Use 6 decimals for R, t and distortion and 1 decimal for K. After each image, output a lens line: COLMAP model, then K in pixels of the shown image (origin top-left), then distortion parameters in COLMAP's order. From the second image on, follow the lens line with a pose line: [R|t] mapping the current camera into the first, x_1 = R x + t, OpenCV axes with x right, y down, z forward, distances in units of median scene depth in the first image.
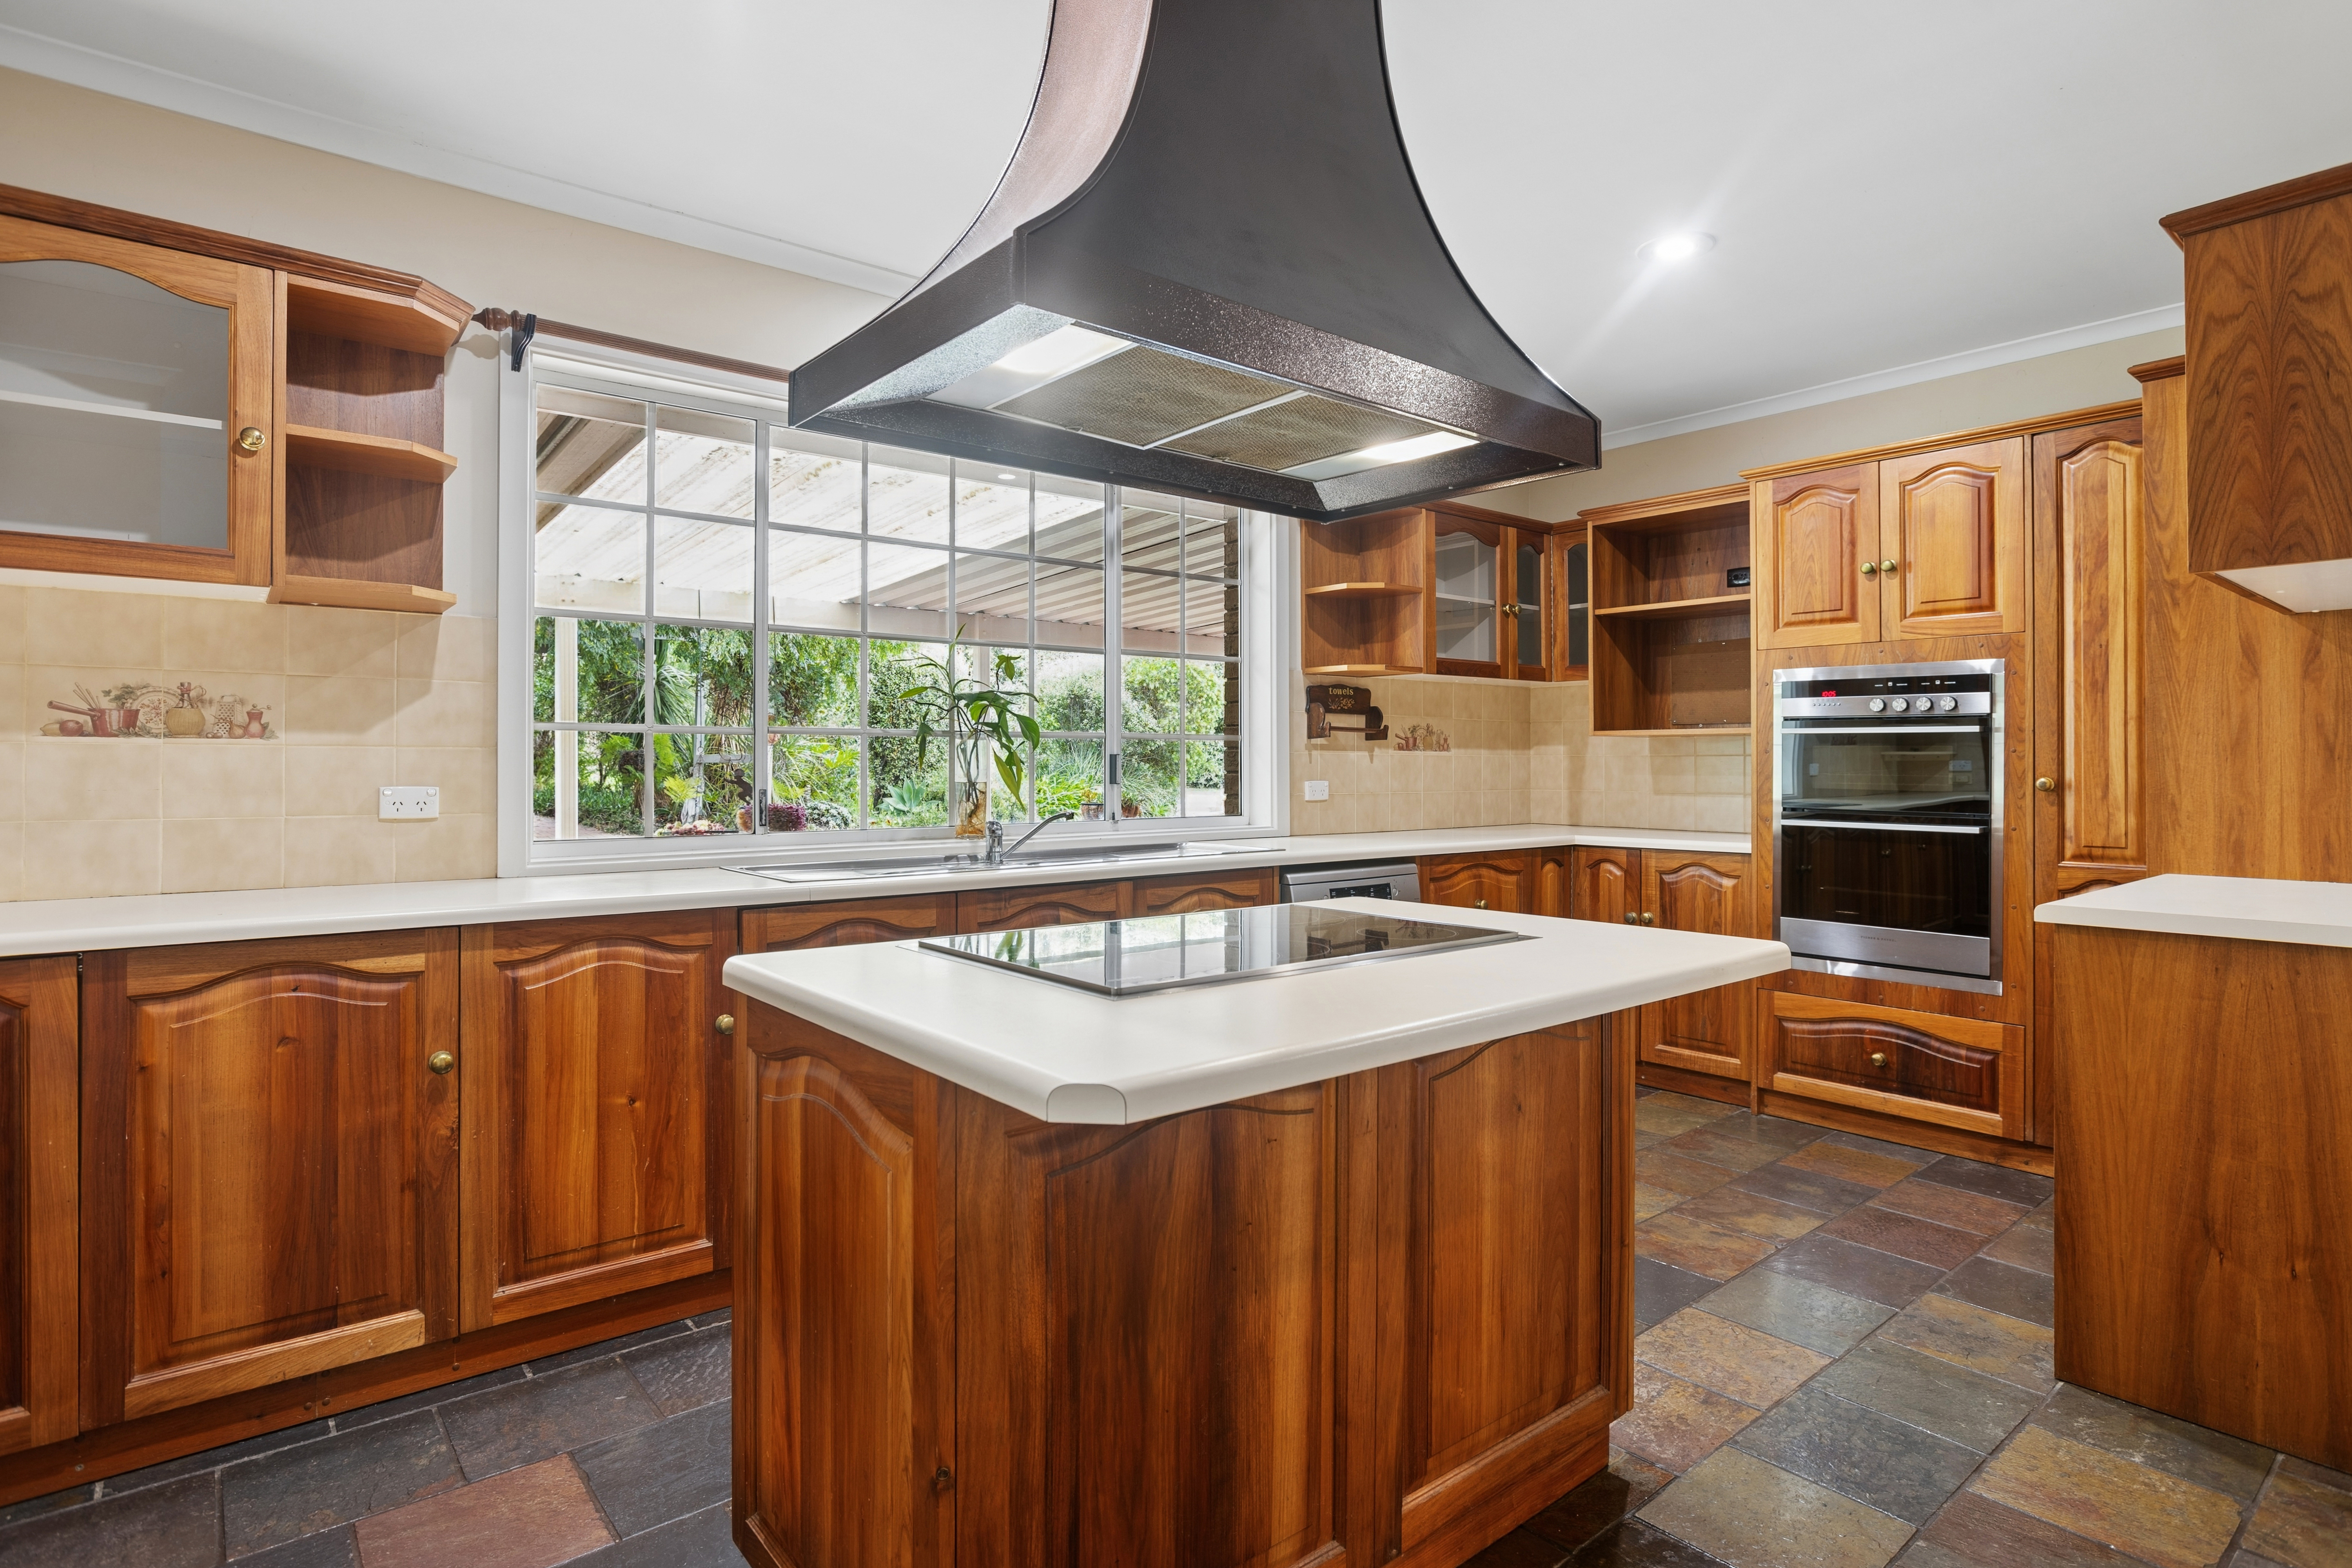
lens RADIAL K [[1202.6, 0, 1175.0], [0, 1202.6, 773.9], [0, 0, 1]] dist [-0.000586, -0.000110]
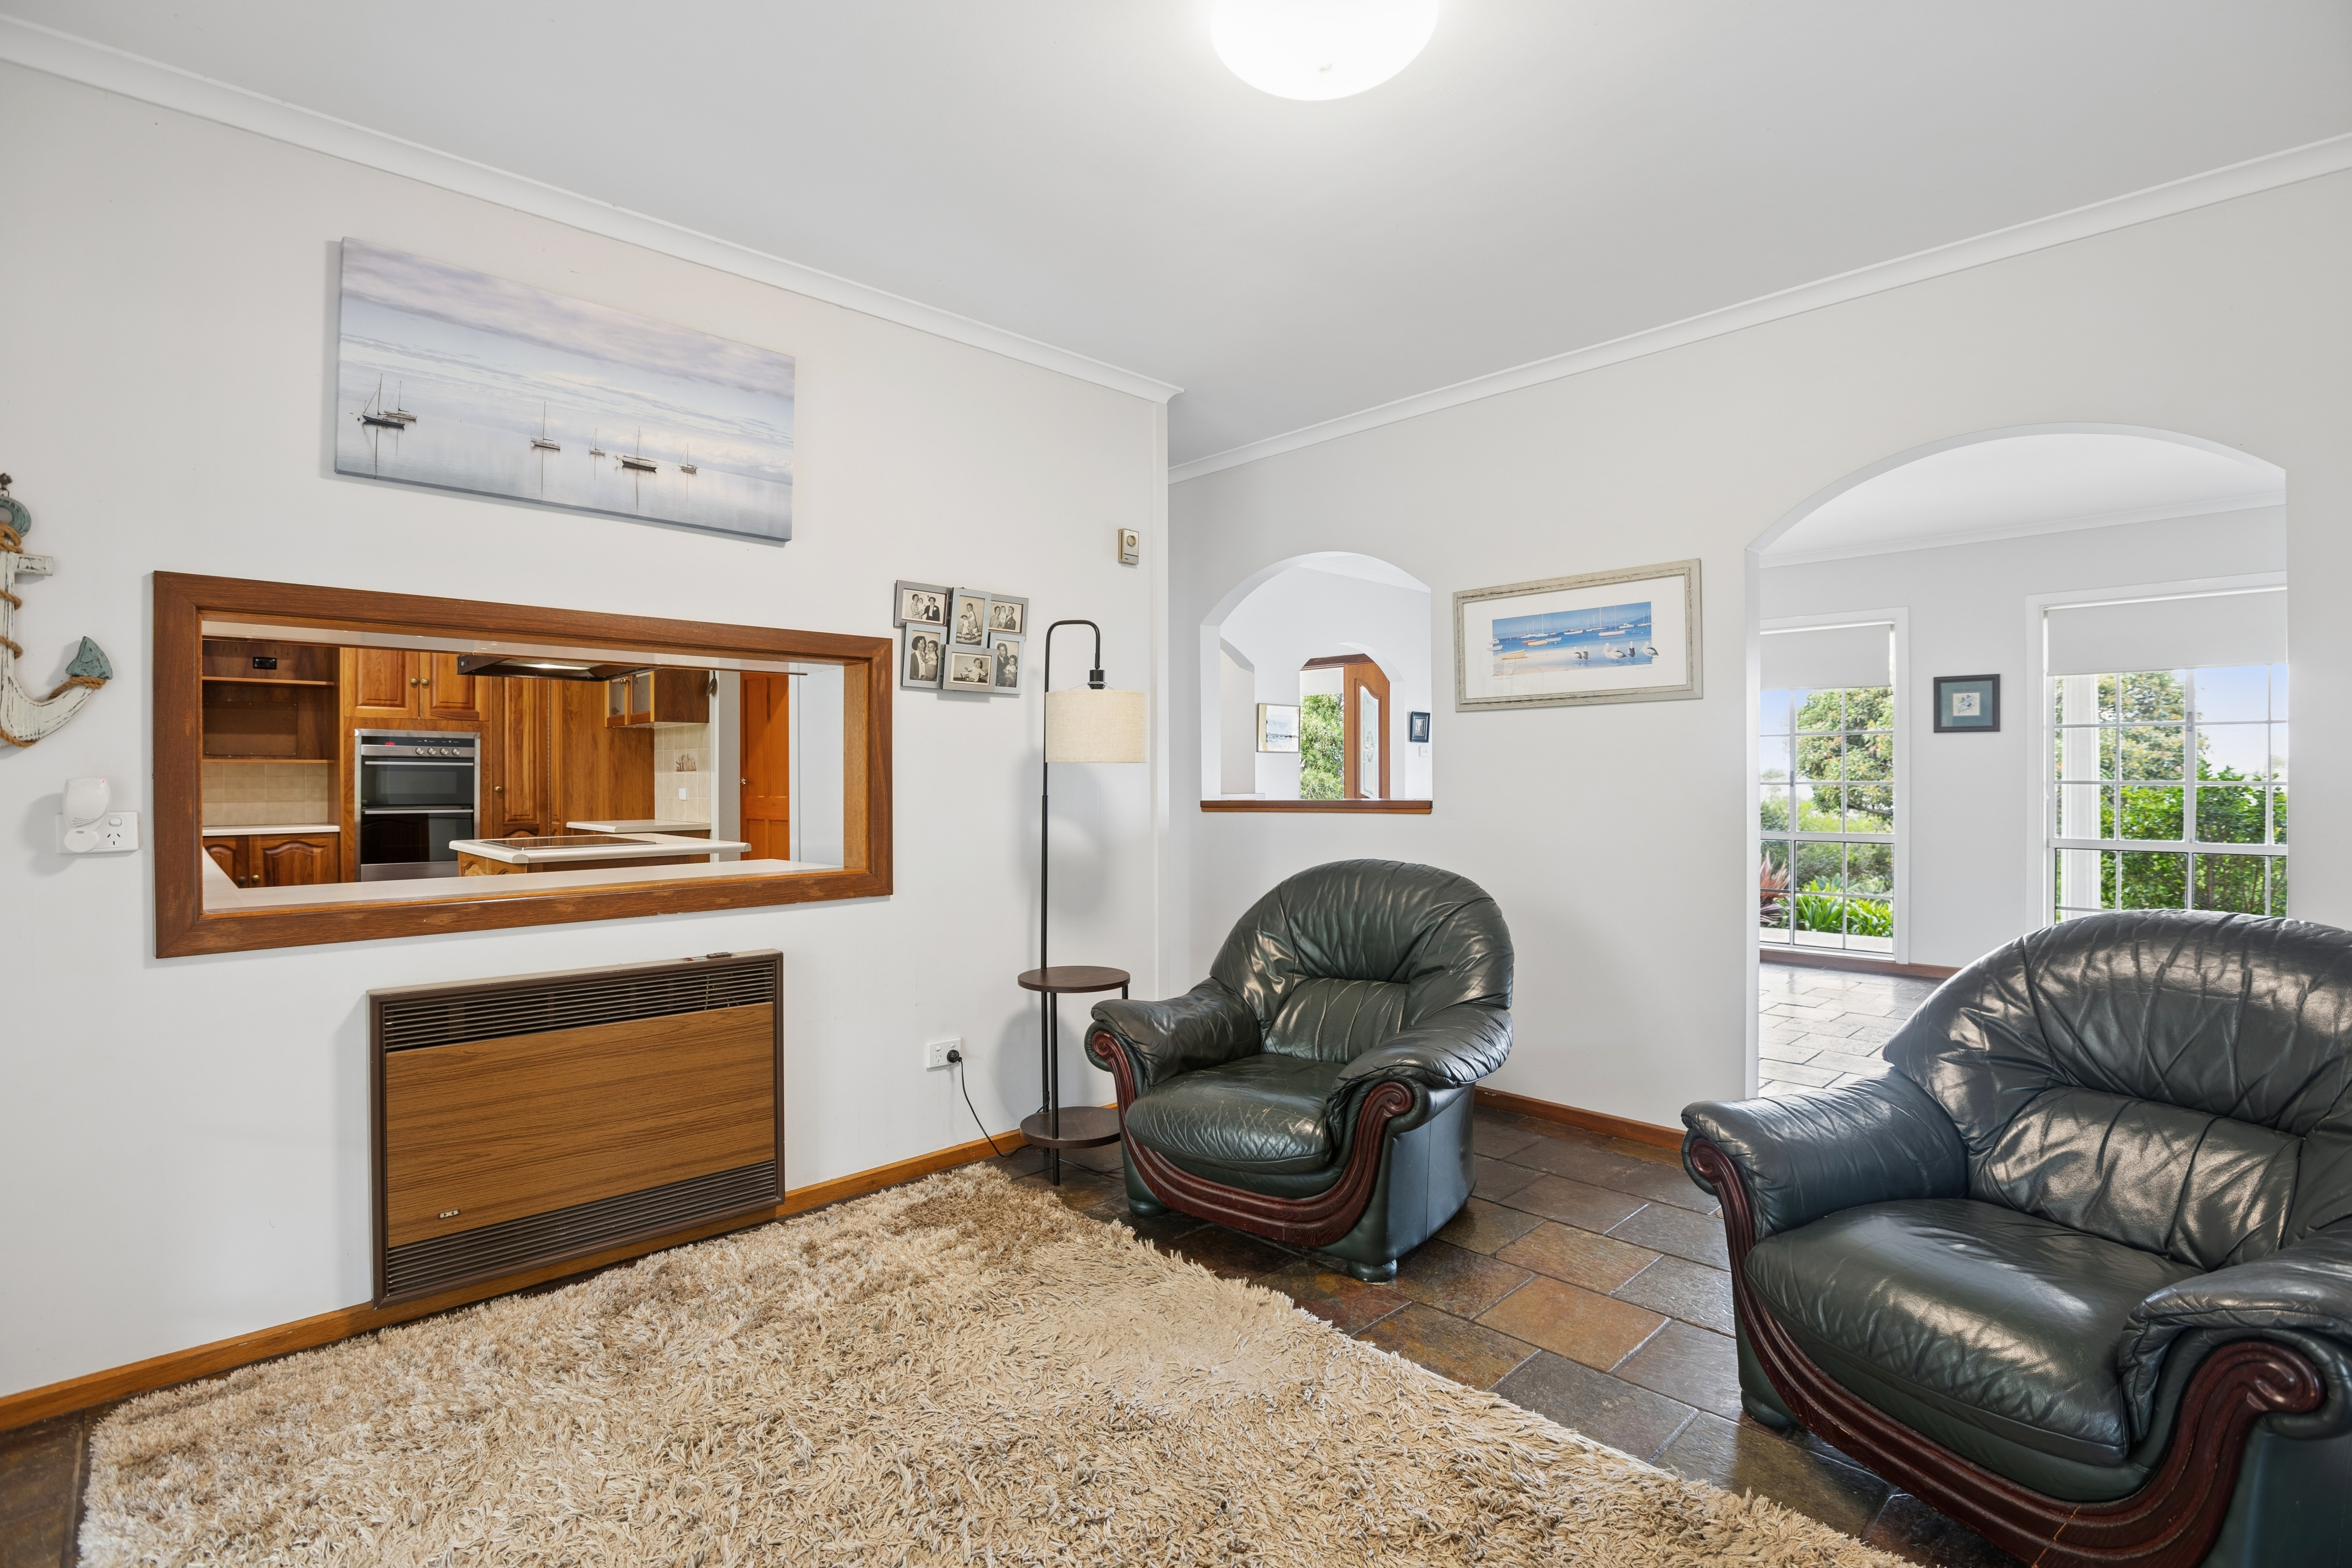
lens RADIAL K [[1202.6, 0, 1175.0], [0, 1202.6, 773.9], [0, 0, 1]] dist [-0.000586, -0.000110]
pose [[-0.096516, 0.001857, 0.995330, -1.412791], [0.011654, 0.999932, -0.000736, -0.002717], [-0.995263, 0.011528, -0.096531, -0.046814]]
